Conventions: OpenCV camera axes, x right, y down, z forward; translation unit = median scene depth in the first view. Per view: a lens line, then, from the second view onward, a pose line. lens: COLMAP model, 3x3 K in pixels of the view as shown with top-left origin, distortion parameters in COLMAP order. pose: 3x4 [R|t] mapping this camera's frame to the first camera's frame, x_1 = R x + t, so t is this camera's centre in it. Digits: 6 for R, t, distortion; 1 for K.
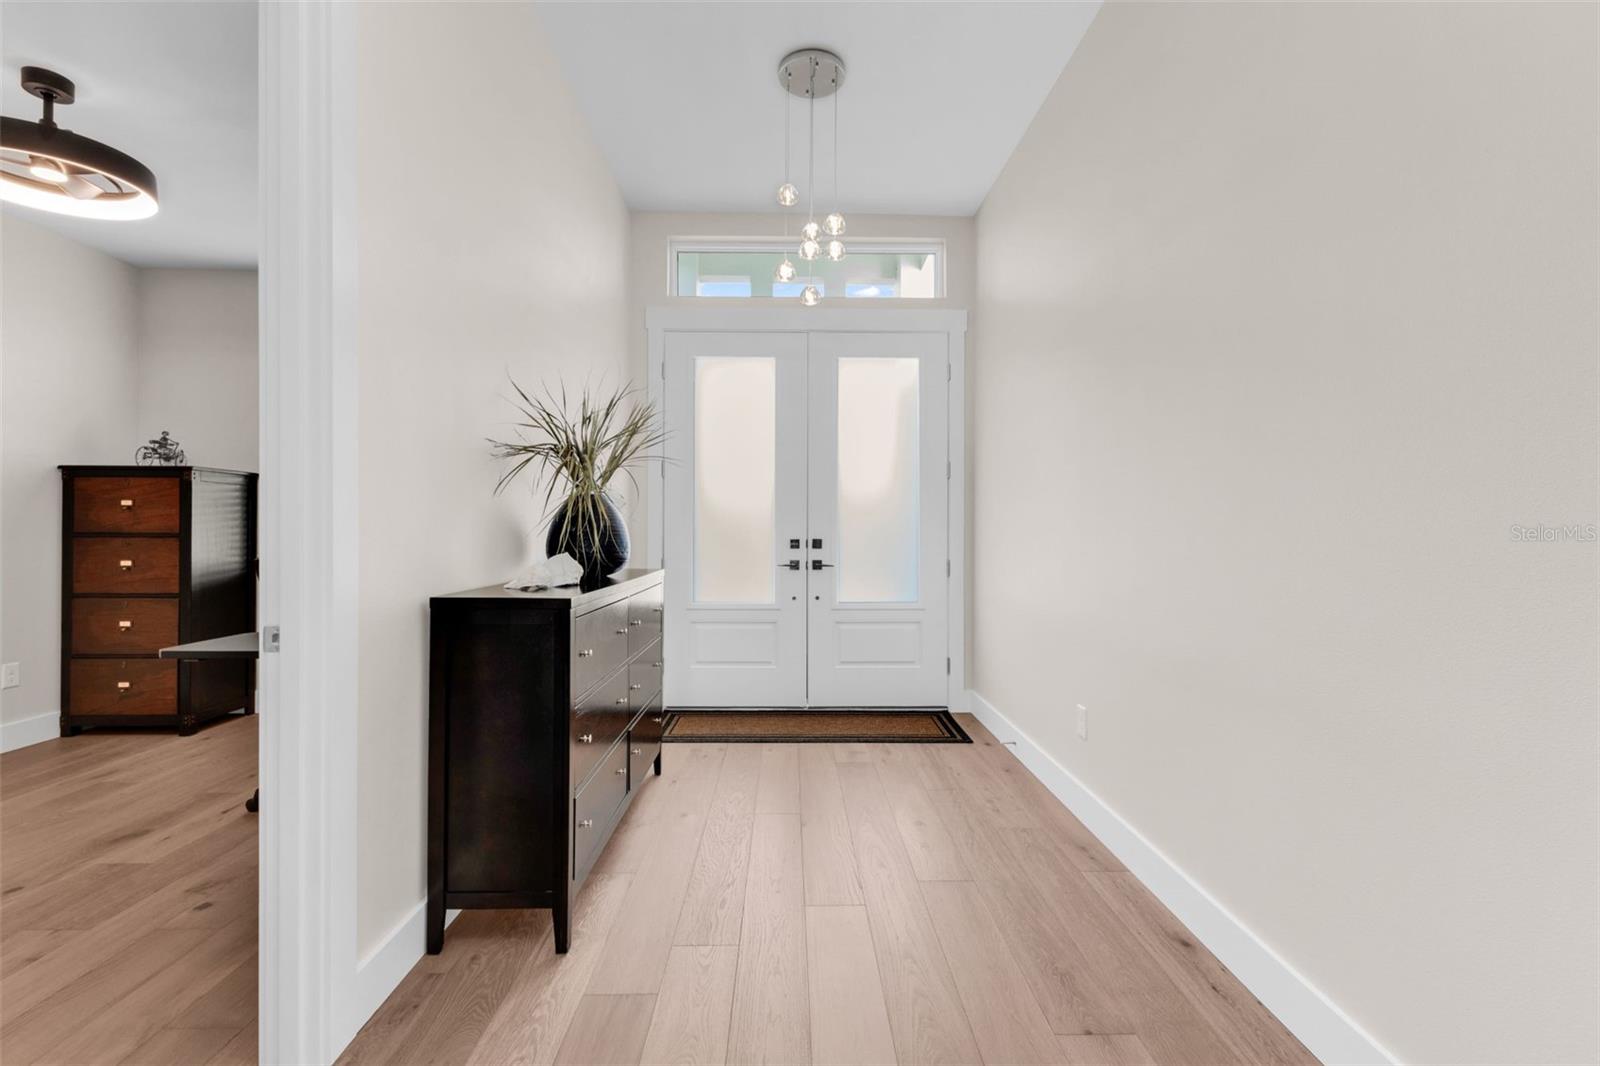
lens RADIAL K [[711.6, 0, 806.6], [0, 711.6, 528.8], [0, 0, 1]] dist [0.008922, -0.000277]
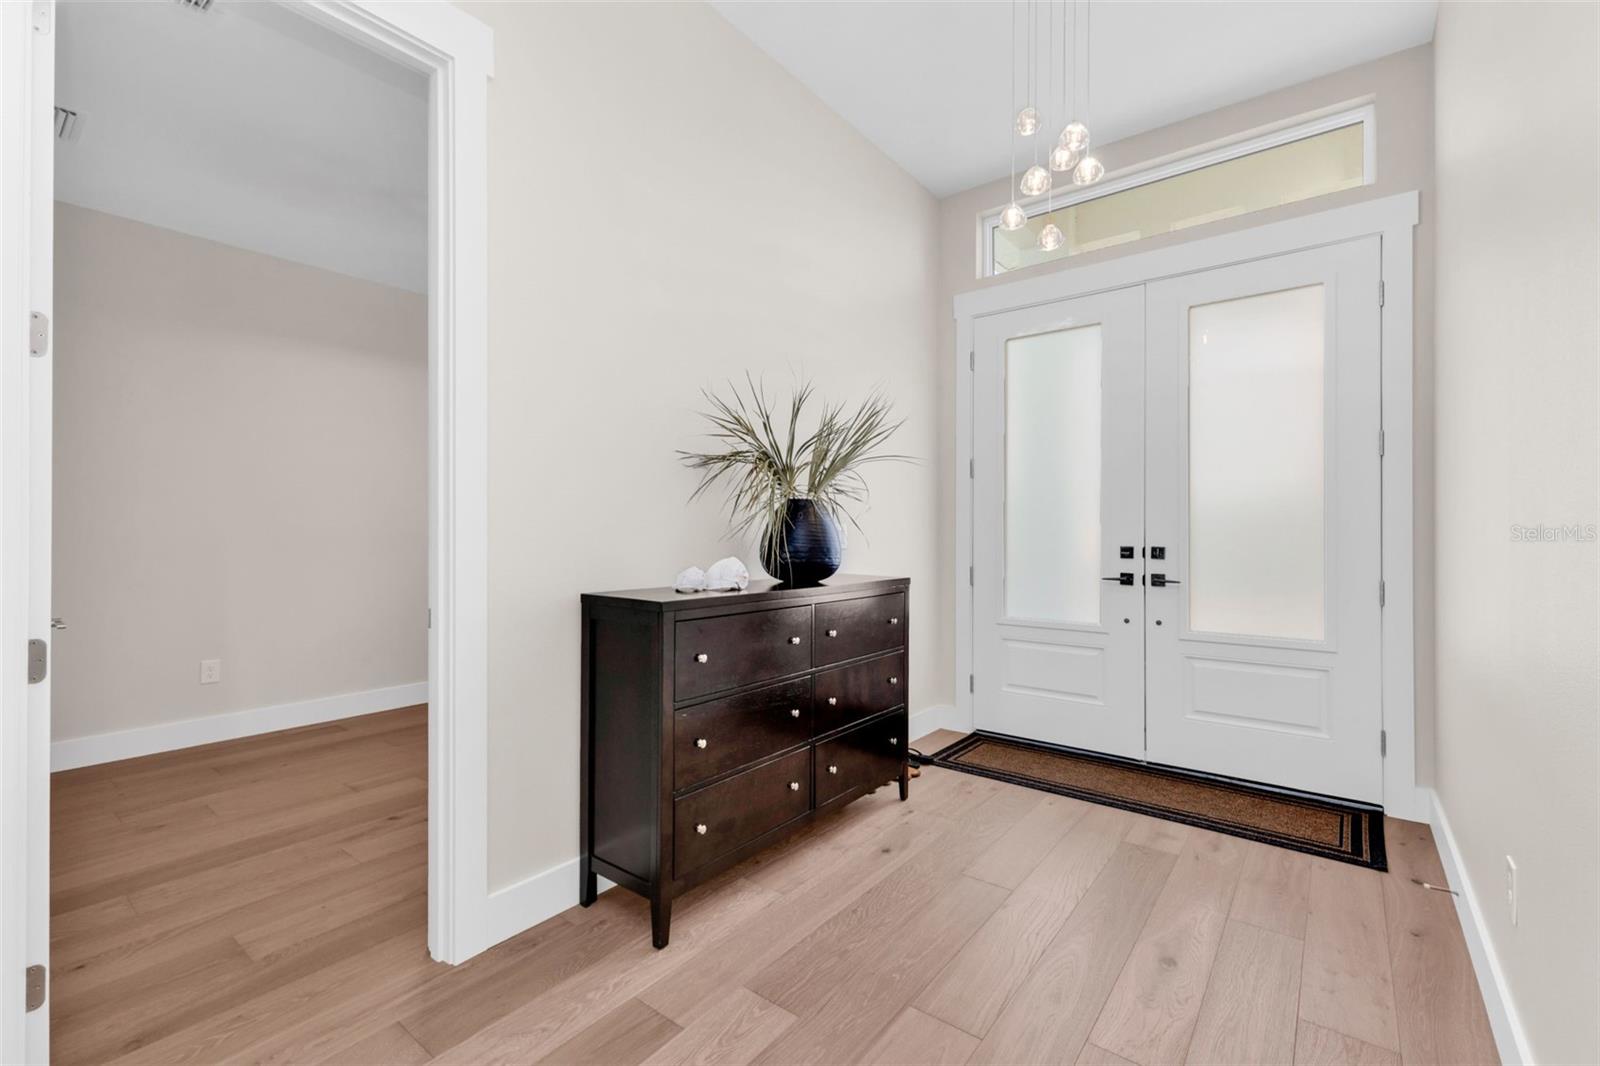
lens RADIAL K [[711.6, 0, 806.6], [0, 711.6, 528.8], [0, 0, 1]] dist [0.008922, -0.000277]
pose [[0.767166, -0.004644, -0.641432, 0.240505], [0.000794, 0.999980, -0.006291, -0.000497], [0.641449, 0.004317, 0.767154, 0.174250]]
